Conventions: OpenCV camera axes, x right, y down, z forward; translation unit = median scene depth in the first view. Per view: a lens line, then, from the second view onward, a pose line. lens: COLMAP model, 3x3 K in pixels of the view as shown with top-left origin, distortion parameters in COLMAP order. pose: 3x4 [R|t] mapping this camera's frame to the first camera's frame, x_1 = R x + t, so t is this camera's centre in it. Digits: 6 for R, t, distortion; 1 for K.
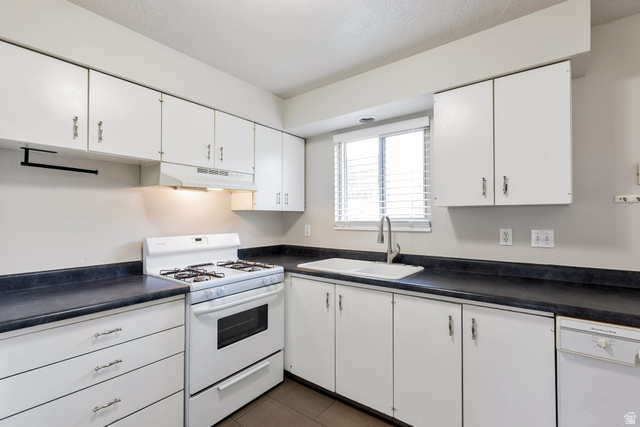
lens RADIAL K [[291.4, 0, 326.0], [0, 291.4, 213.6], [0, 0, 1]] dist [0.000733, -0.000257]
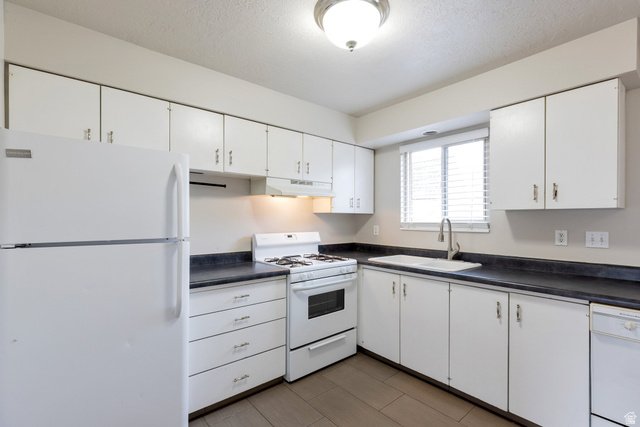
lens RADIAL K [[296.8, 0, 334.3], [0, 296.8, 219.1], [0, 0, 1]] dist [0.000428, 0.000041]
pose [[0.981076, 0.004145, -0.193579, 0.000725], [-0.001467, 0.999901, 0.013975, -0.003682], [0.193618, -0.013427, 0.980985, -0.241616]]
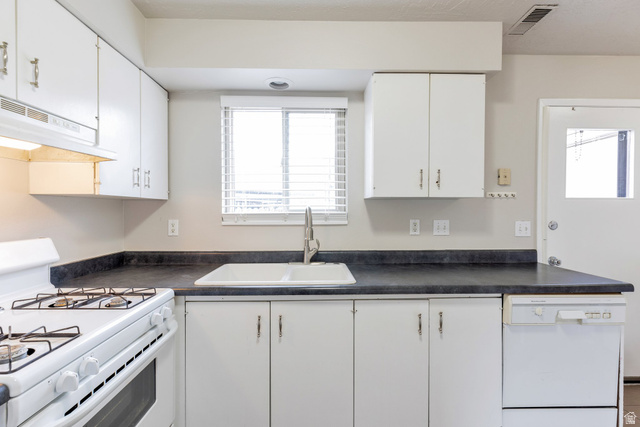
lens RADIAL K [[291.4, 0, 326.0], [0, 291.4, 213.6], [0, 0, 1]] dist [0.000733, -0.000257]
pose [[0.785793, -0.006923, 0.618451, -0.293467], [-0.009968, 0.999666, 0.023855, 0.007211], [-0.618410, -0.024910, 0.785461, 0.348253]]
